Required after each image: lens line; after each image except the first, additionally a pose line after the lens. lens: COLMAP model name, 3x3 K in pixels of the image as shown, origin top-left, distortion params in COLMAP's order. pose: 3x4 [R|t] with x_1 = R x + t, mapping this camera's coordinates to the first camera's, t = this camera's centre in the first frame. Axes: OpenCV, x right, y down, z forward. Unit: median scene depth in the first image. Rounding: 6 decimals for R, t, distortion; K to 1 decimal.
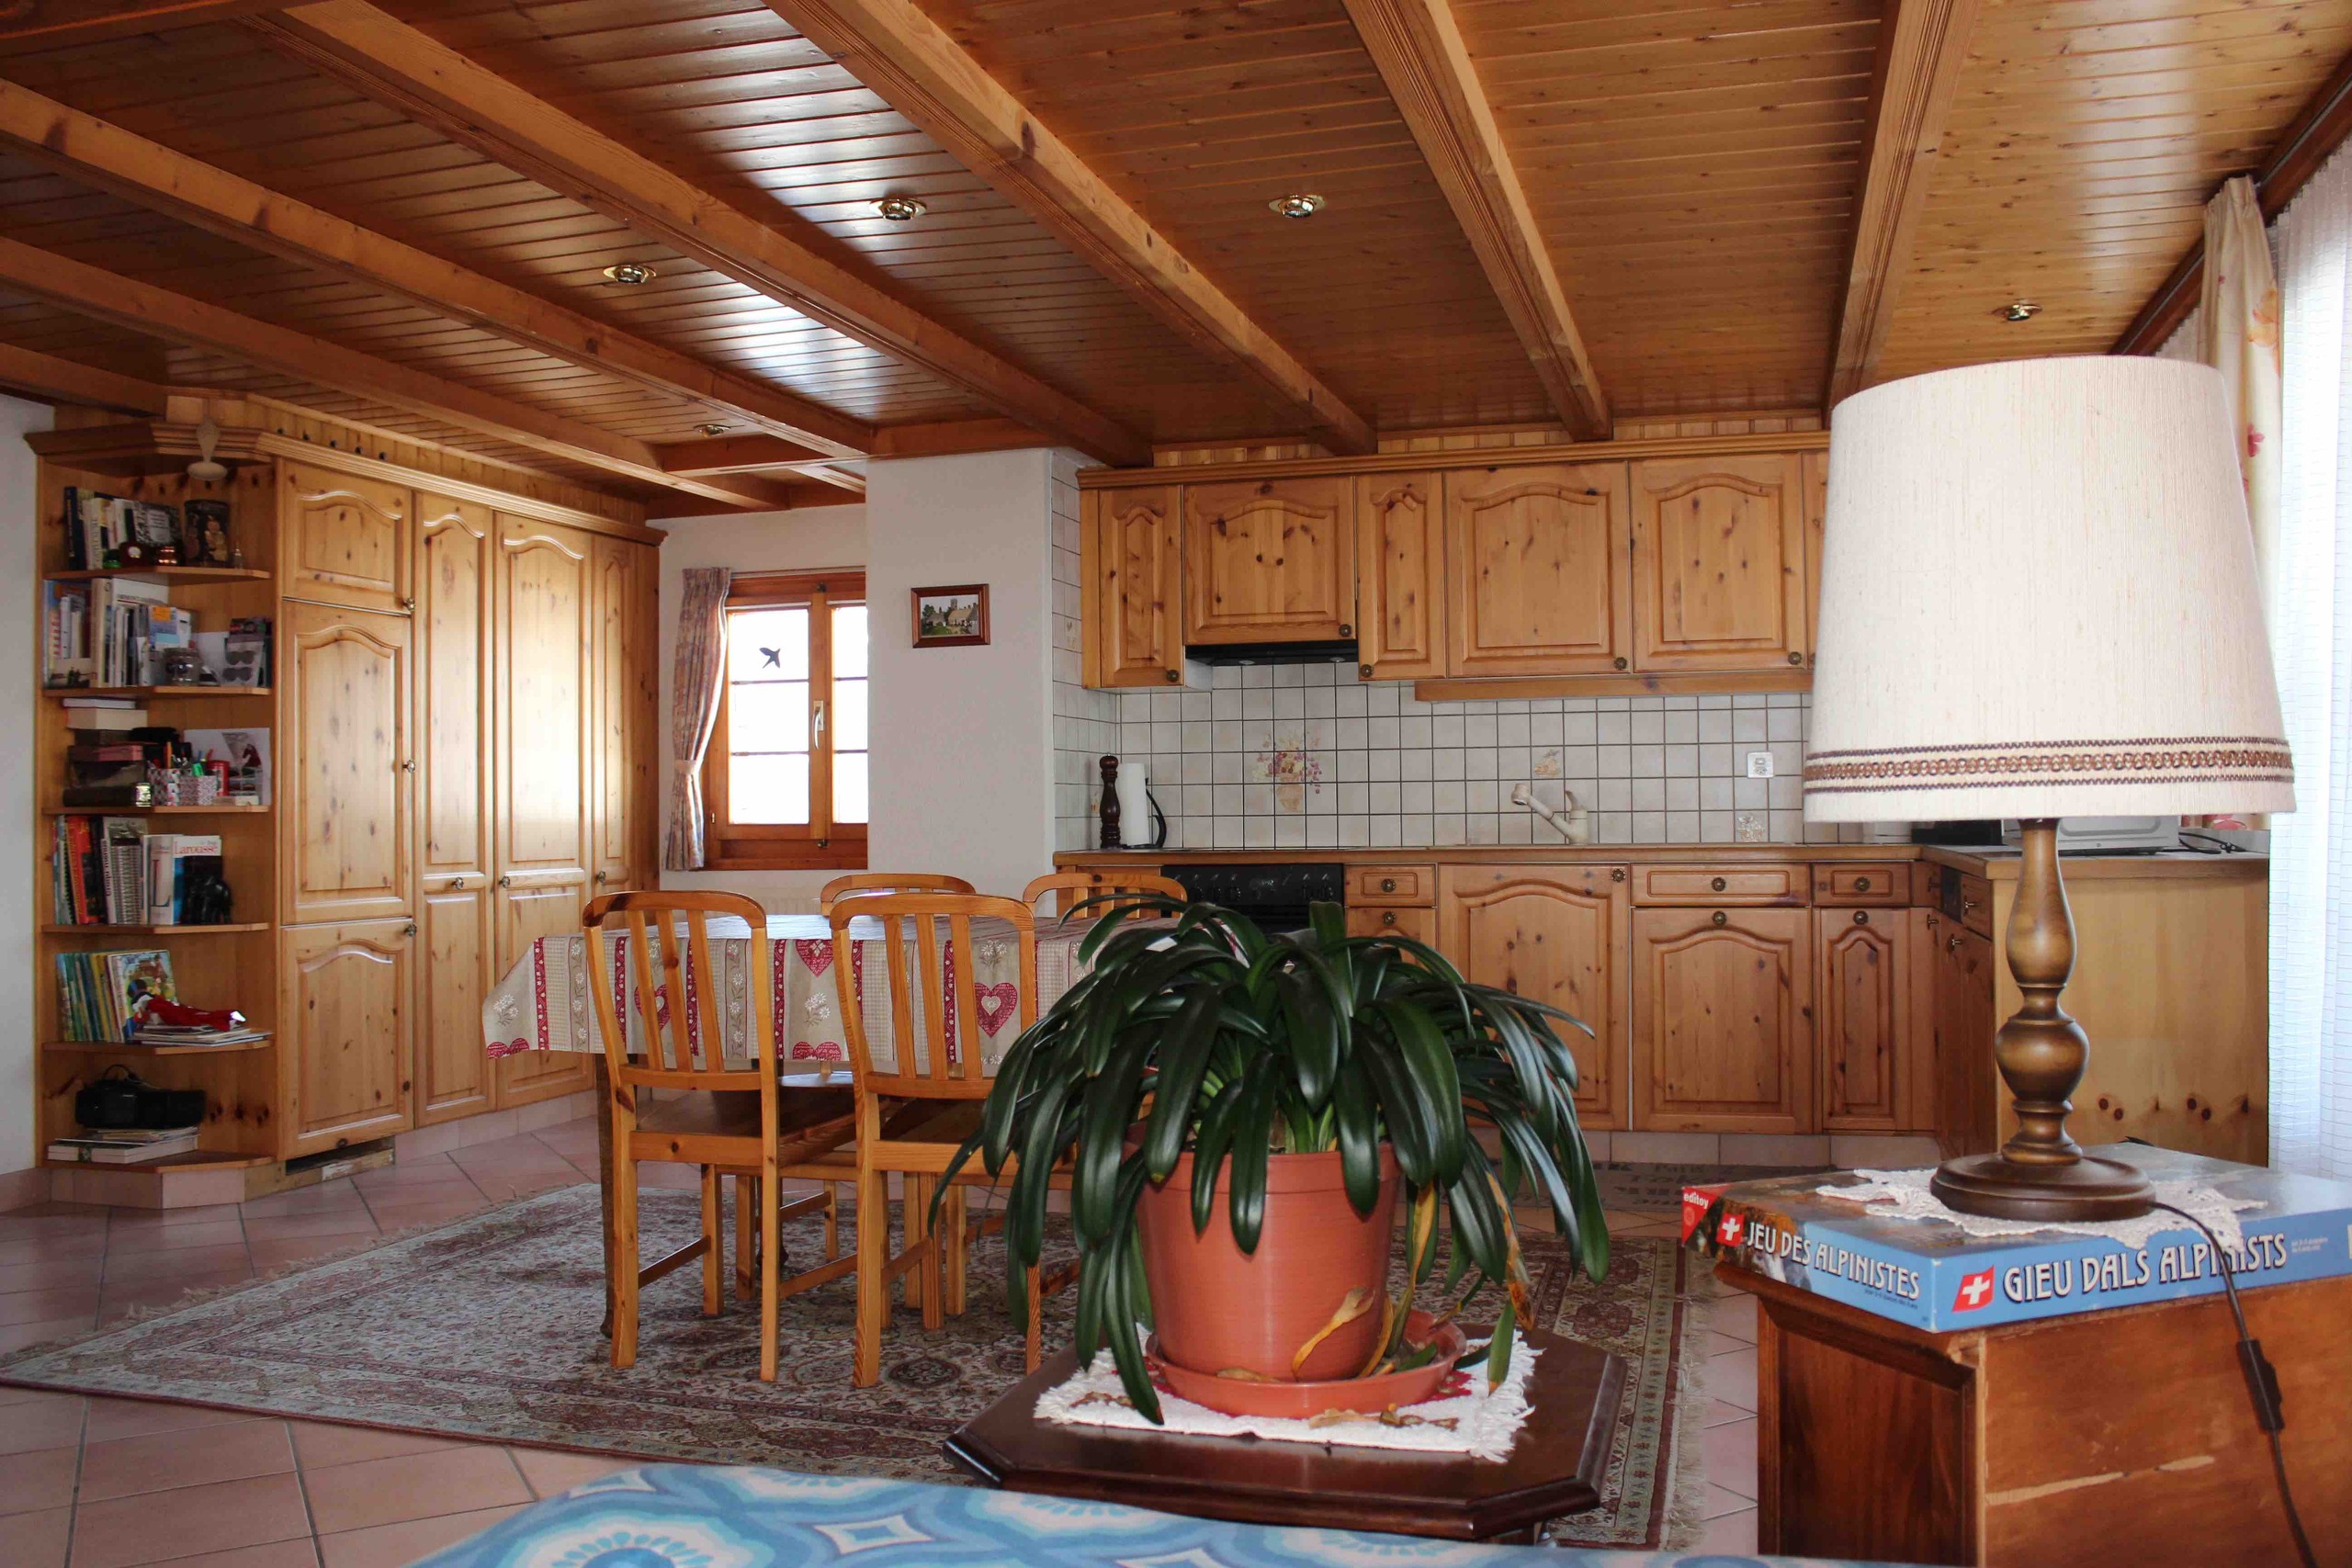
lens RADIAL K [[1958.8, 0, 1180.5], [0, 1958.8, 771.5], [0, 0, 1]] dist [-0.166571, 0.162664]
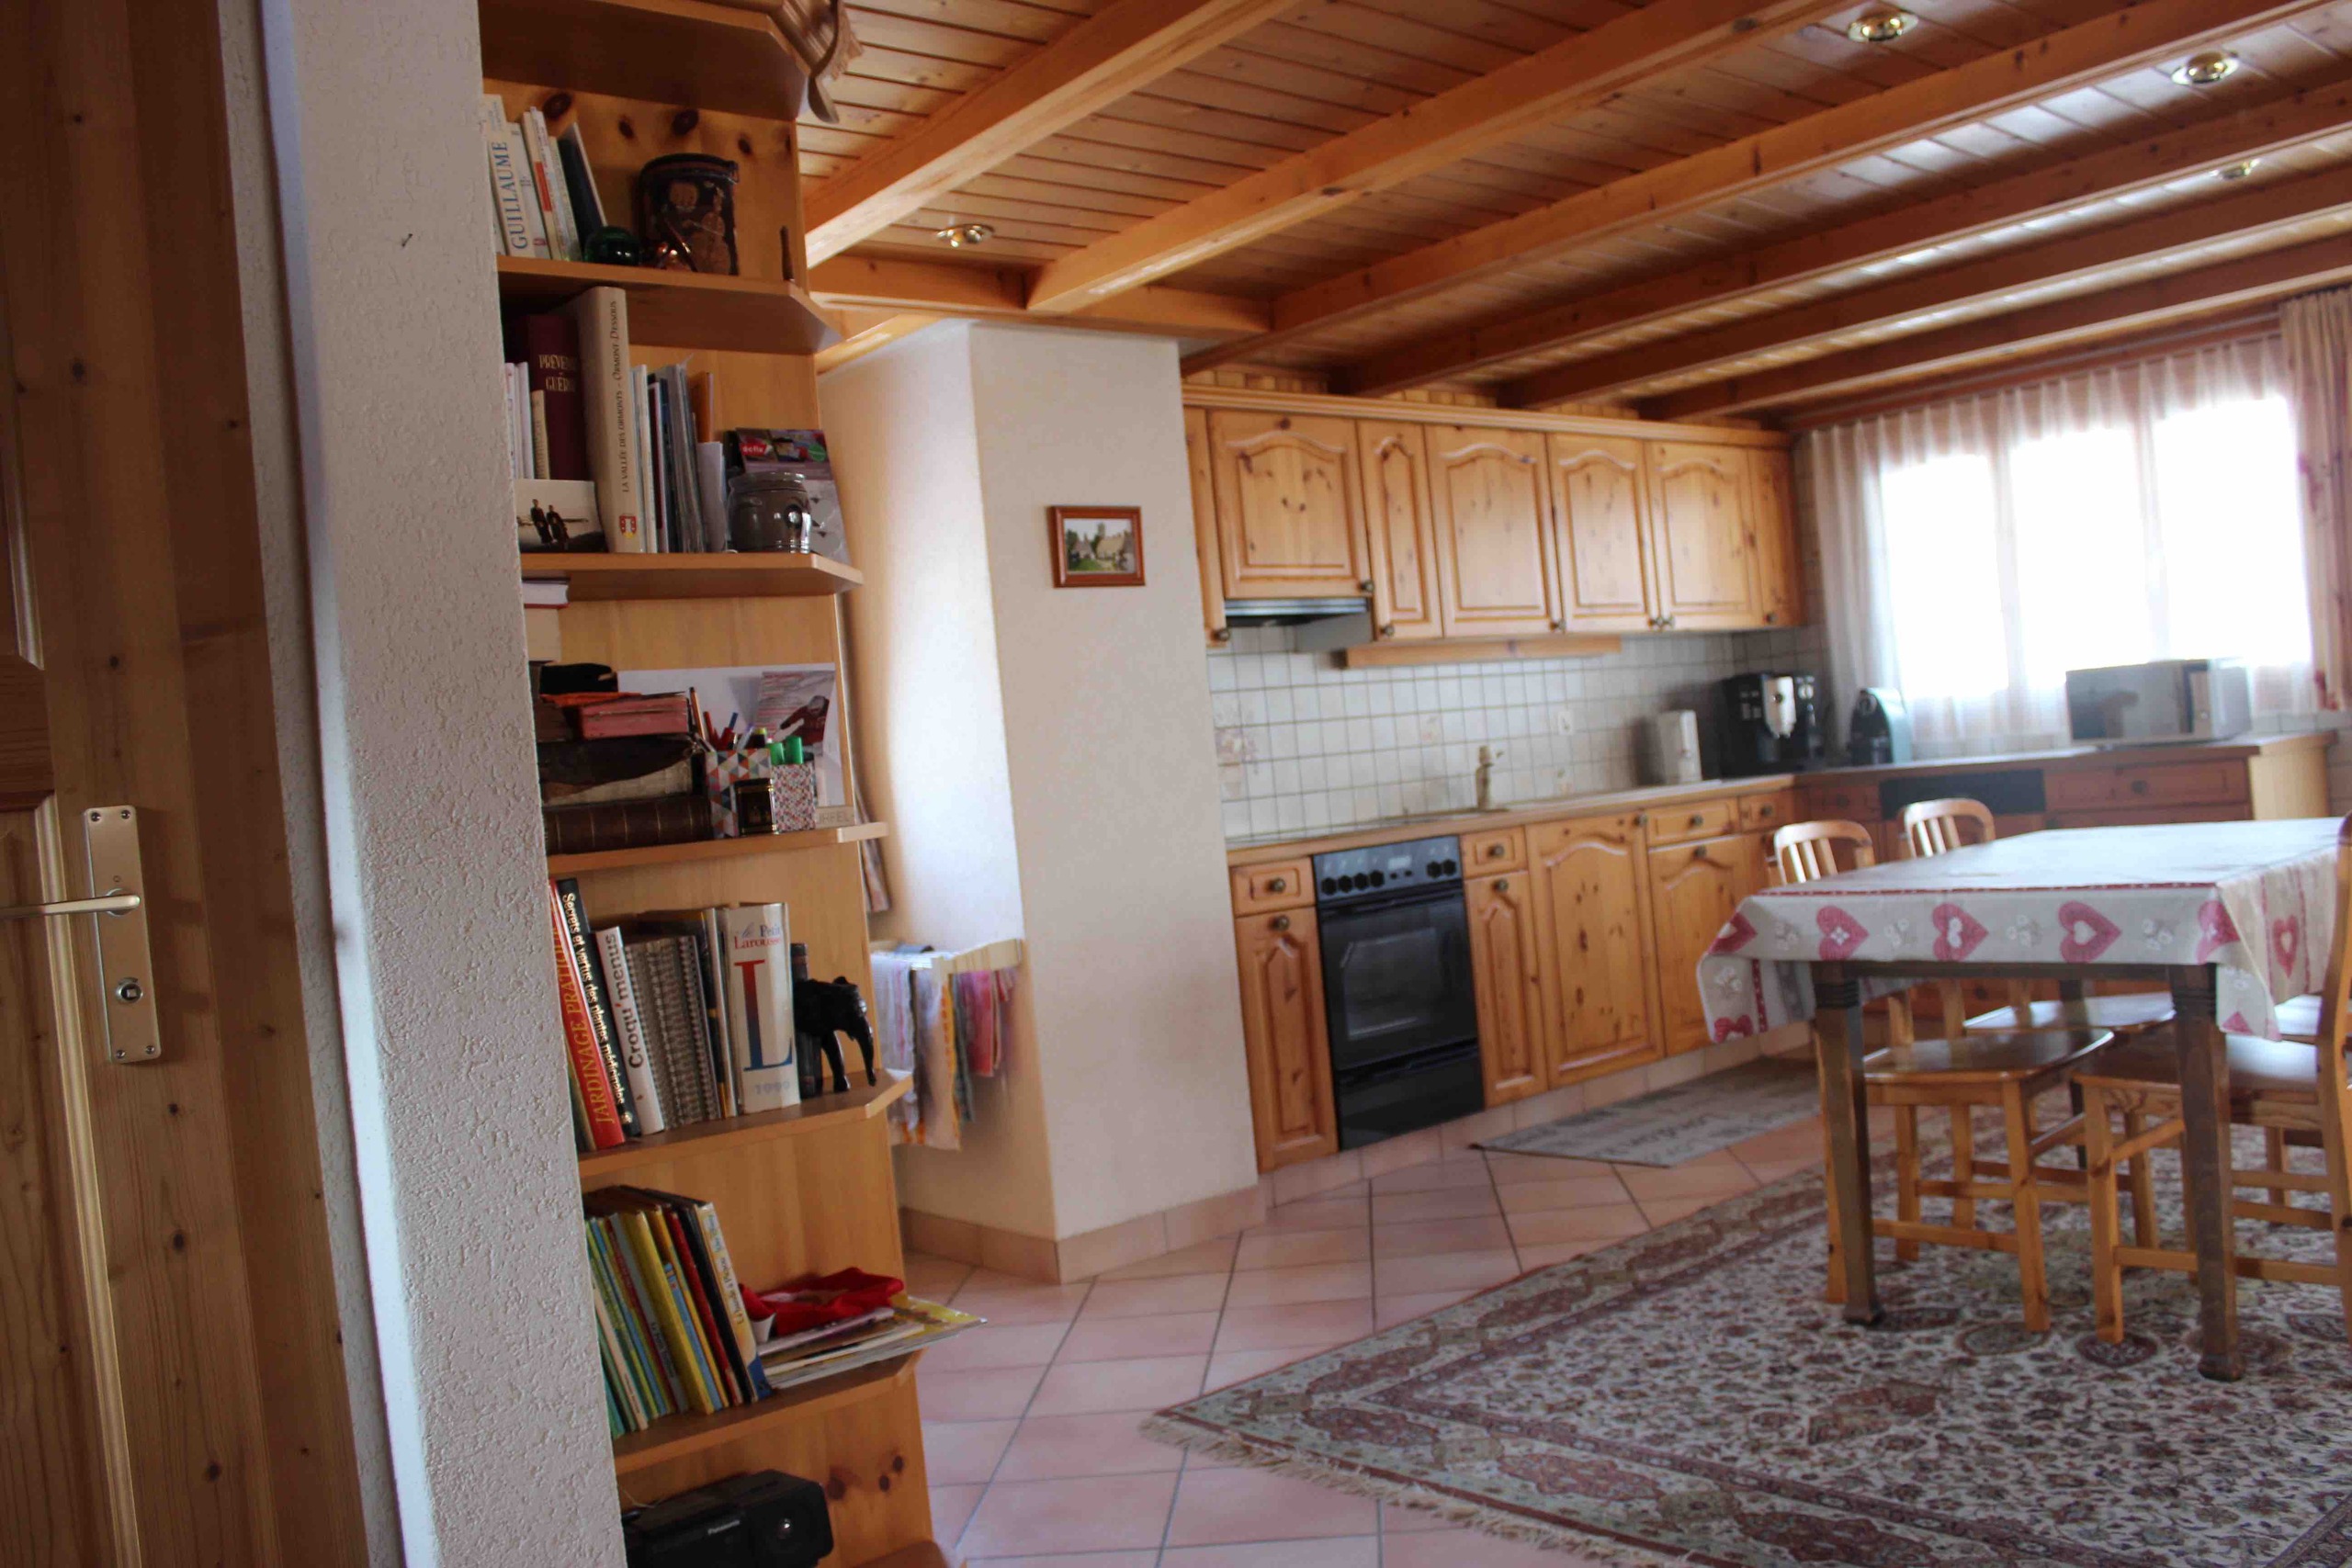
lens RADIAL K [[1958.8, 0, 1180.5], [0, 1958.8, 771.5], [0, 0, 1]] dist [-0.166571, 0.162664]
pose [[0.551702, -0.039435, 0.833108, -0.815460], [0.072407, 0.997375, -0.000739, 0.010066], [-0.830892, 0.060731, 0.553109, 0.636832]]
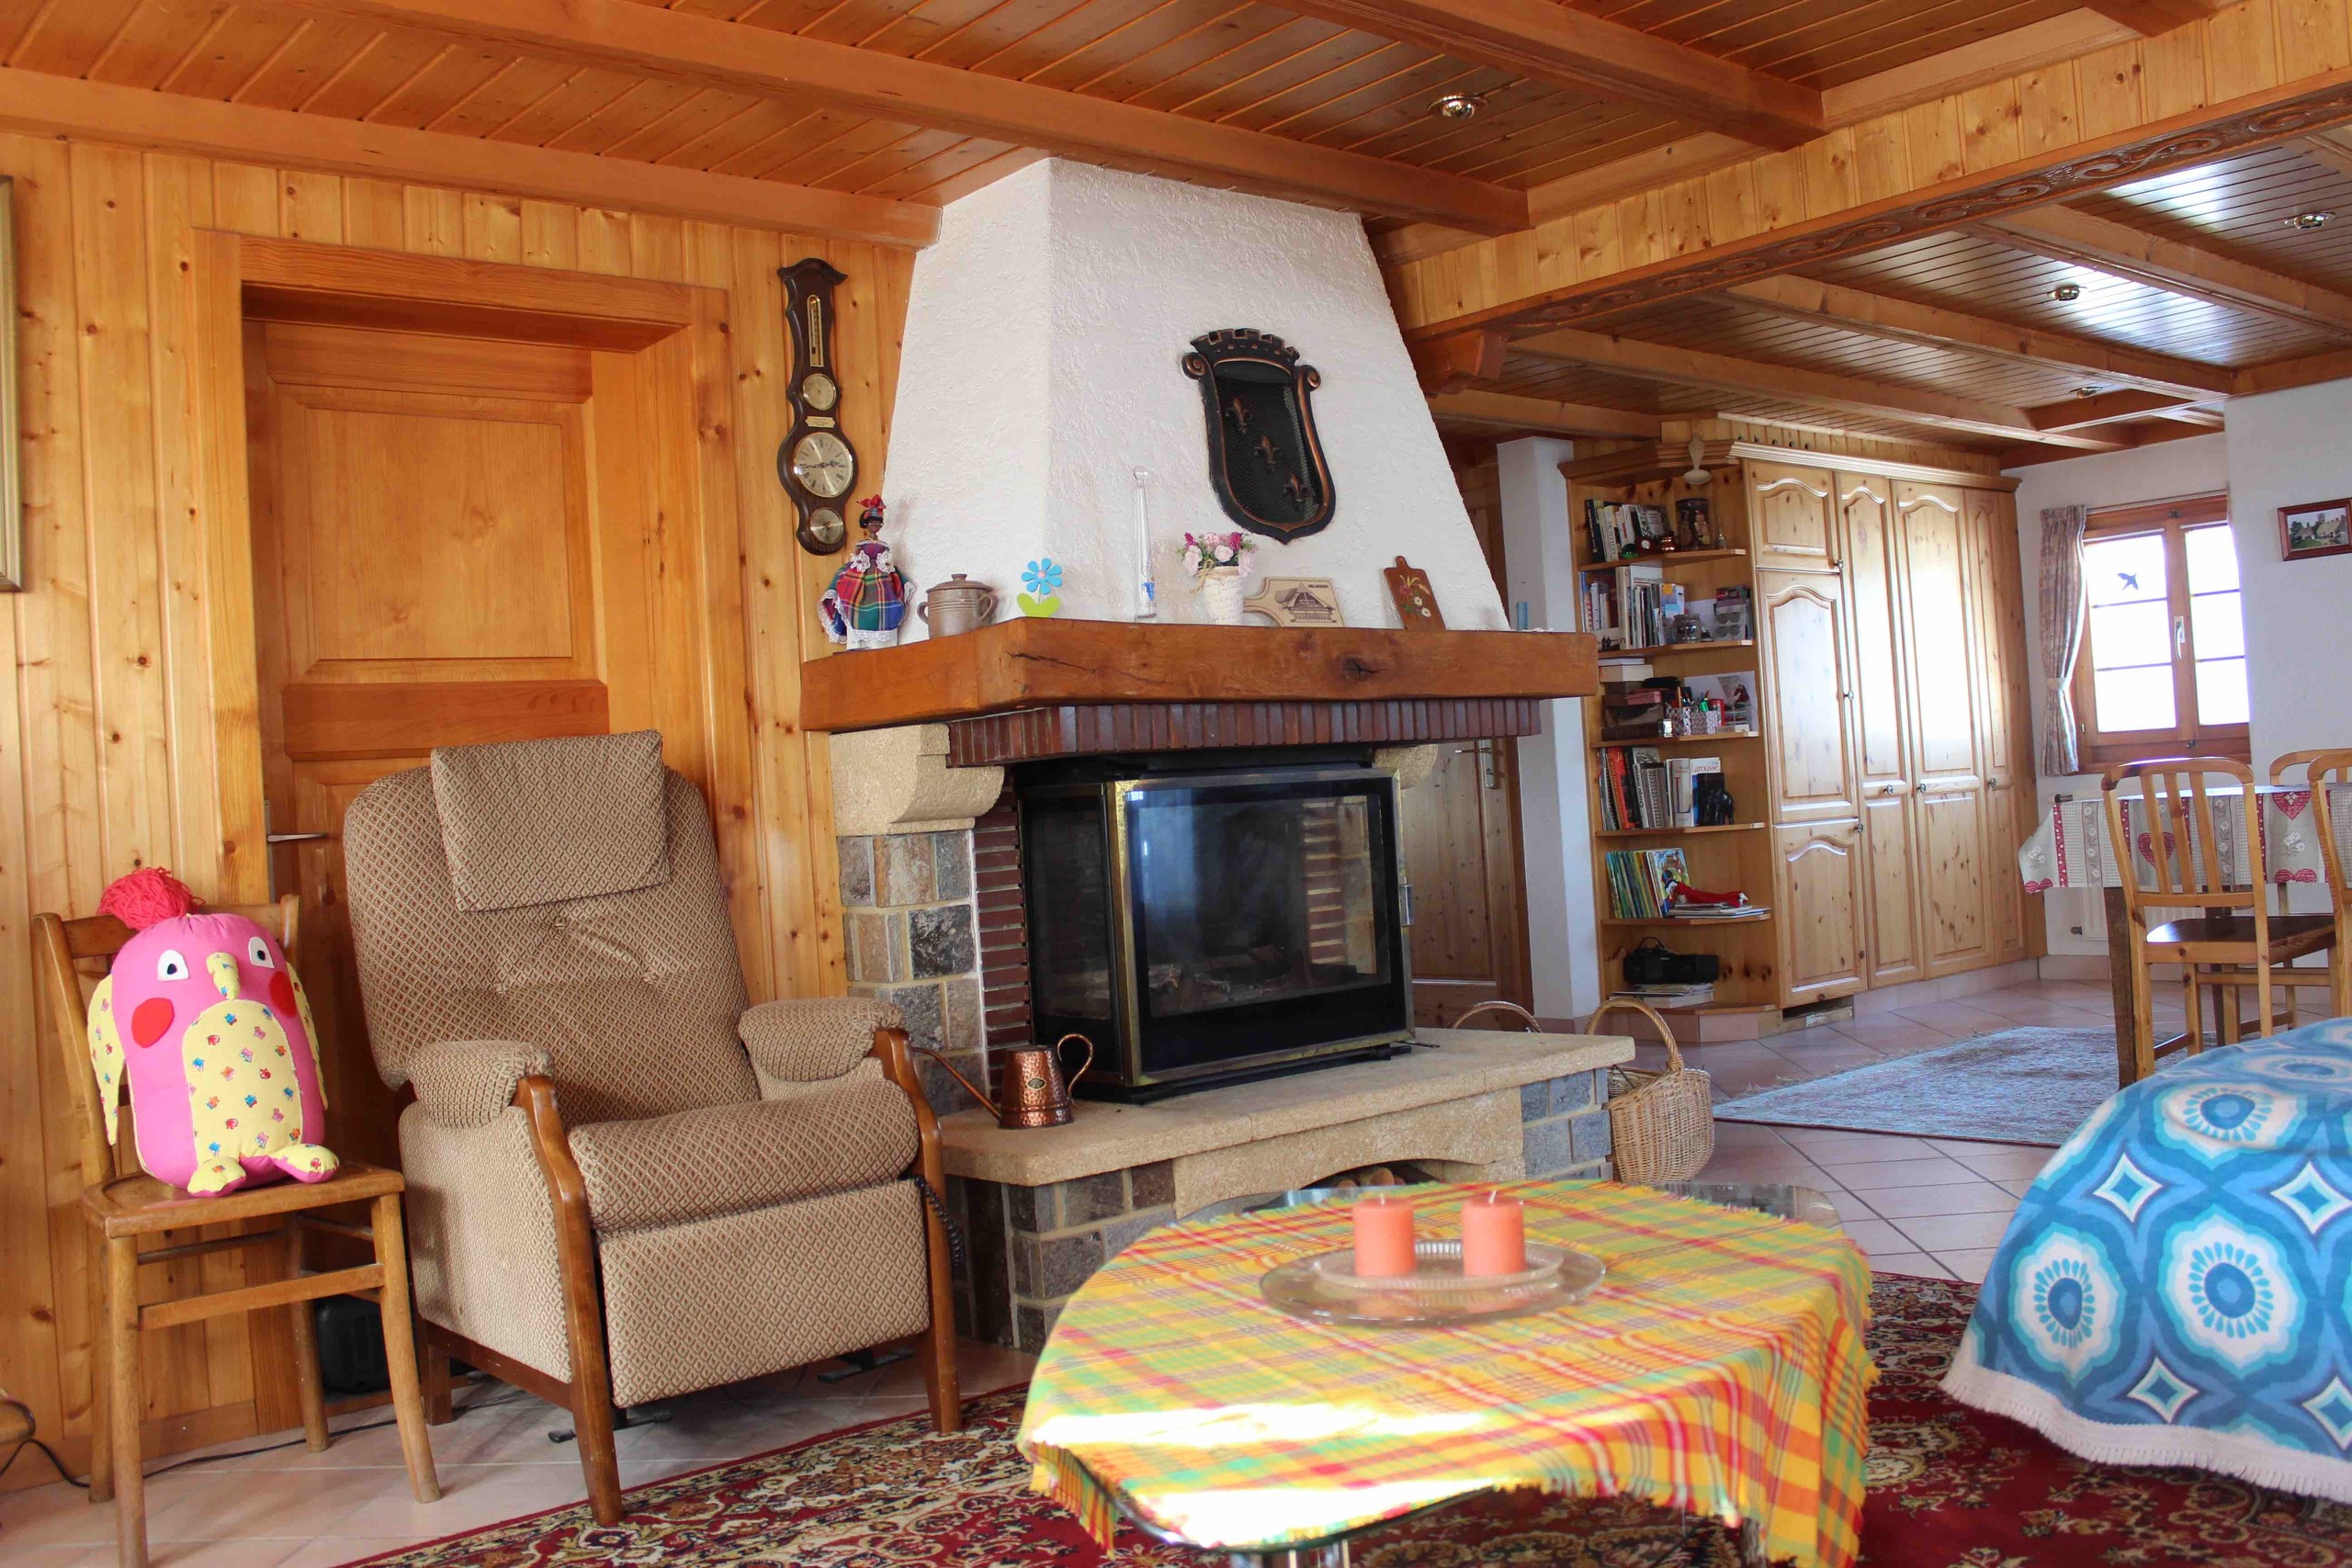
lens RADIAL K [[2082.5, 0, 1170.8], [0, 2082.5, 747.0], [0, 0, 1]] dist [-0.153743, 0.140803]
pose [[0.832945, -0.055293, -0.550586, -0.044314], [0.062667, 0.998020, -0.005422, 0.010779], [0.549795, -0.029988, 0.834761, -0.361478]]
